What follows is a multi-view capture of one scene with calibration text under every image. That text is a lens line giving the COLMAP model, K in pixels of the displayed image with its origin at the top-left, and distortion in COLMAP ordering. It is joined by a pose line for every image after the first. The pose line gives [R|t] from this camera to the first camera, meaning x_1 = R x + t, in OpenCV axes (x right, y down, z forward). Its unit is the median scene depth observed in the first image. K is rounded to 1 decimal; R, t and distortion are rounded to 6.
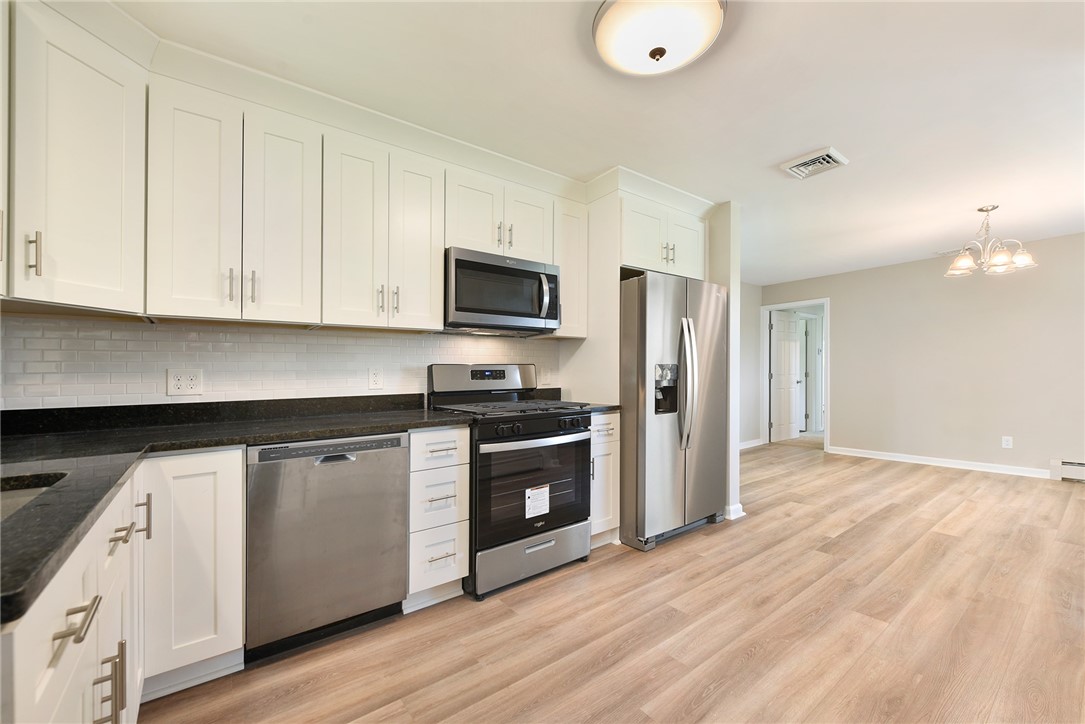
lens RADIAL K [[444.4, 0, 552.4], [0, 444.4, 371.6], [0, 0, 1]] dist [0.002682, -0.001022]
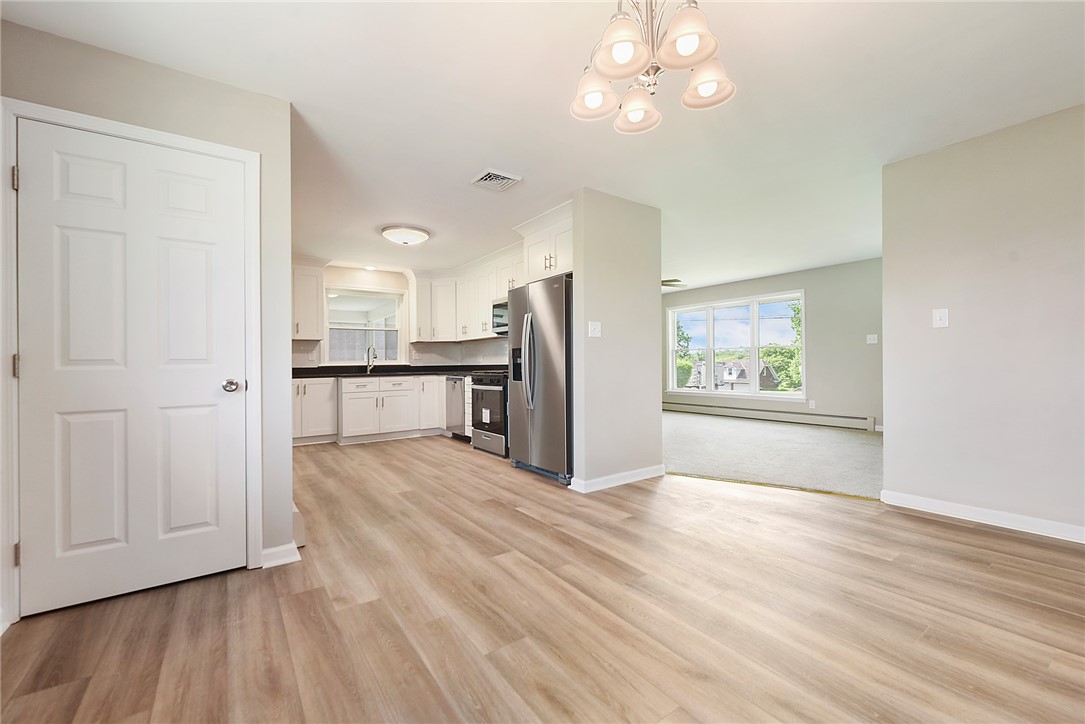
lens RADIAL K [[444.4, 0, 551.0], [0, 444.4, 364.6], [0, 0, 1]] dist [0.002682, -0.001022]
pose [[-0.033366, 0.015993, -0.999315, 1.684195], [0.011910, 0.999807, 0.015603, 0.015706], [0.999372, -0.011382, -0.033550, 1.127812]]
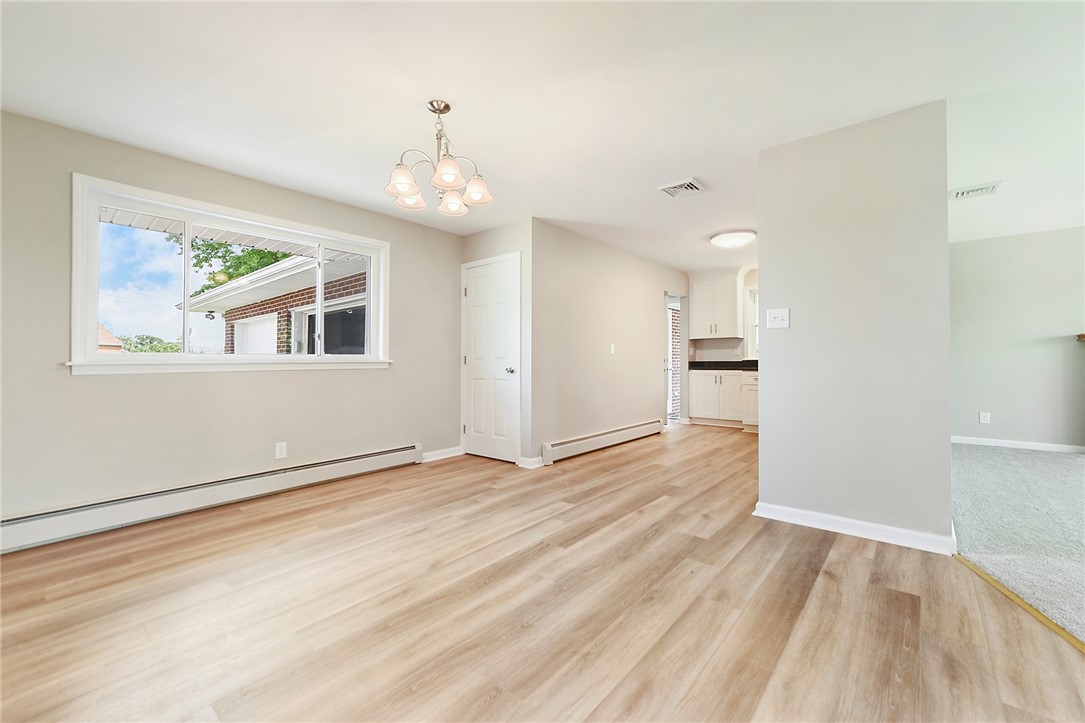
lens RADIAL K [[444.4, 0, 548.6], [0, 444.4, 353.7], [0, 0, 1]] dist [0.002682, -0.001022]
pose [[-0.977029, 0.014644, -0.212601, 1.159221], [0.017957, 0.999745, -0.013659, 0.021803], [0.212347, -0.017163, -0.977044, 2.054254]]
